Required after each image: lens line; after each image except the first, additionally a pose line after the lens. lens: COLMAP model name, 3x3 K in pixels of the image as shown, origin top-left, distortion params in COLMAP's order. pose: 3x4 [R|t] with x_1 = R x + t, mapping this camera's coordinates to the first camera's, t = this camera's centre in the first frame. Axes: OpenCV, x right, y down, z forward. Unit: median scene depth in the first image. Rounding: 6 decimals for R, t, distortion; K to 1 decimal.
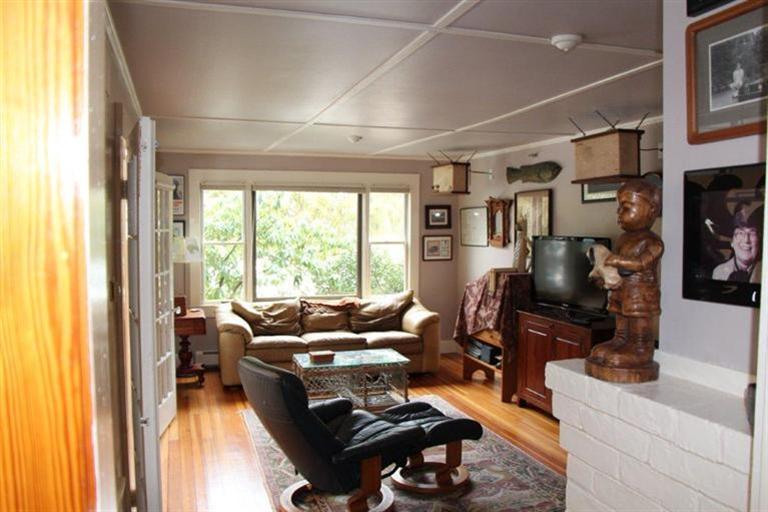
lens RADIAL K [[637.1, 0, 384.0], [0, 637.1, 256.0], [0, 0, 1]] dist [-0.194270, 0.166419]
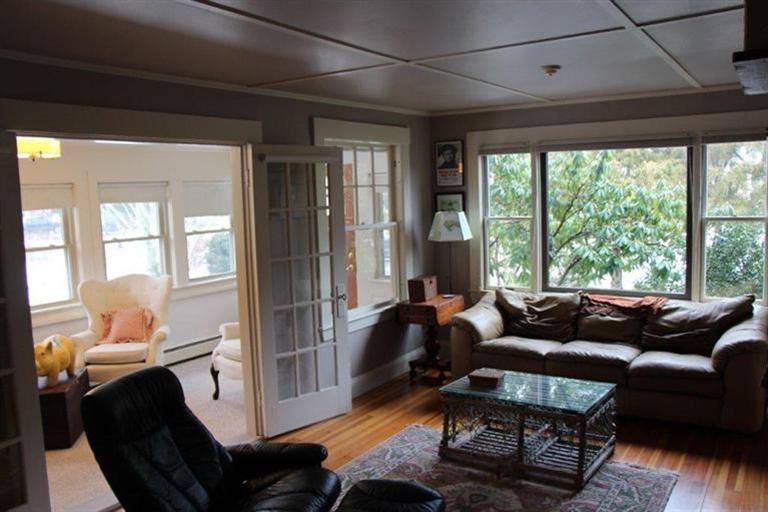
lens RADIAL K [[637.1, 0, 384.0], [0, 637.1, 256.0], [0, 0, 1]] dist [-0.194270, 0.166419]
pose [[0.616315, 0.052814, -0.785727, 0.317915], [-0.006543, 0.998058, 0.061954, -0.022059], [0.787473, -0.033042, 0.615463, 0.373573]]
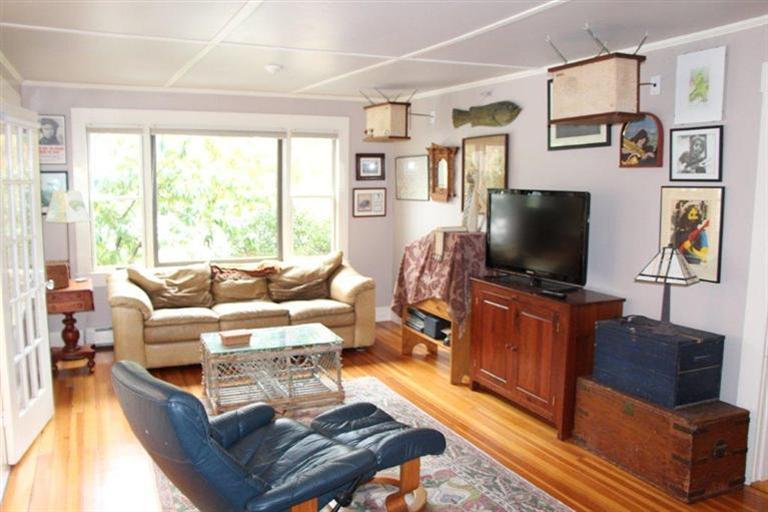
lens RADIAL K [[637.1, 0, 384.0], [0, 637.1, 256.0], [0, 0, 1]] dist [-0.194270, 0.166419]
pose [[0.992157, -0.009538, 0.124630, -0.006785], [0.000355, 0.997295, 0.073497, -0.003887], [-0.124994, -0.072876, 0.989477, 0.148059]]
